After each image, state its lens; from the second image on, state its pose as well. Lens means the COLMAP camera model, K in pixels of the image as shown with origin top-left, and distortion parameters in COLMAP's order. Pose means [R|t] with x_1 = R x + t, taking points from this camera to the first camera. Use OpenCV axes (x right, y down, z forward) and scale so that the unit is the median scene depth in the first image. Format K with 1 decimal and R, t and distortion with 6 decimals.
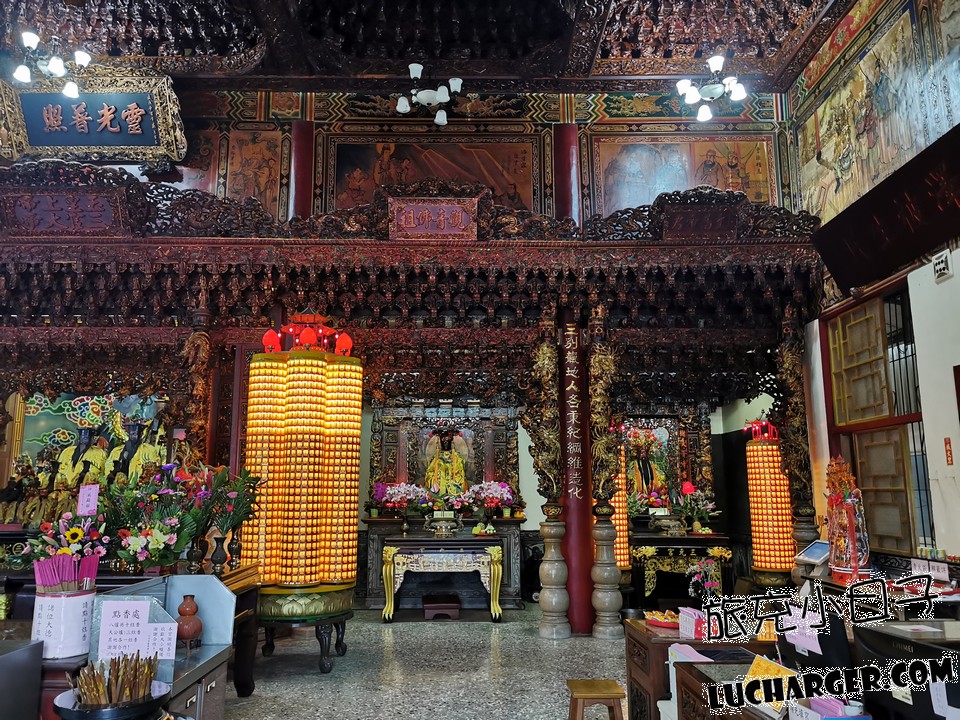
lens RADIAL K [[748.0, 0, 475.6], [0, 748.0, 354.7], [0, 0, 1]] dist [0.065373, -0.065509]
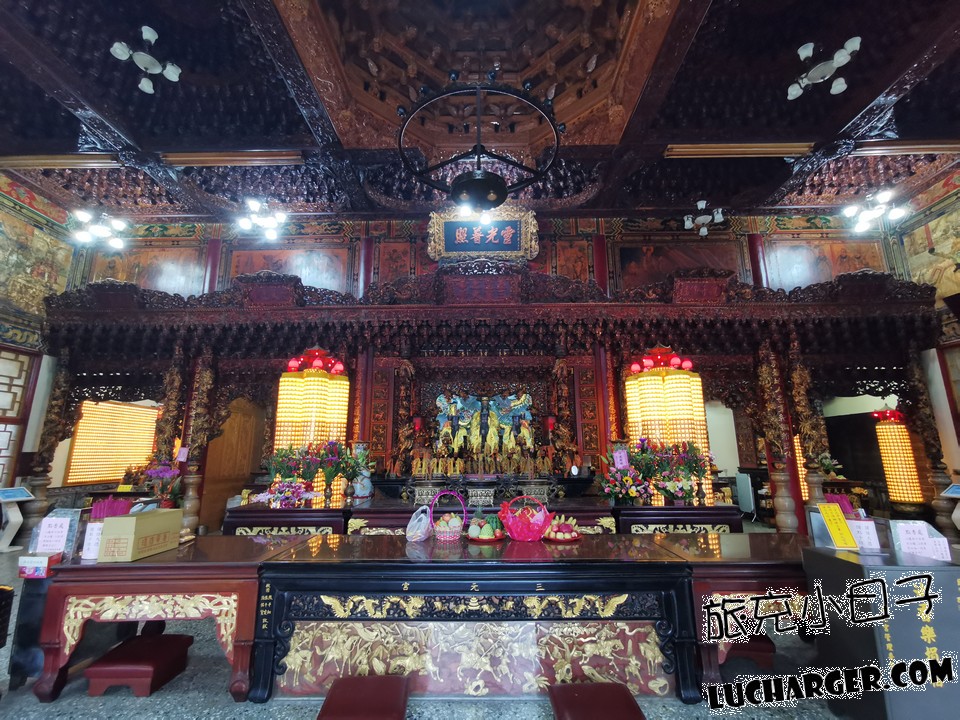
lens RADIAL K [[439.0, 0, 479.1], [0, 439.0, 357.3], [0, 0, 1]] dist [0.005272, 0.003288]
pose [[0.999746, -0.006593, -0.021540, -0.486073], [0.005839, 0.999374, -0.034906, 0.000093], [0.021757, 0.034772, 0.999158, 0.011341]]
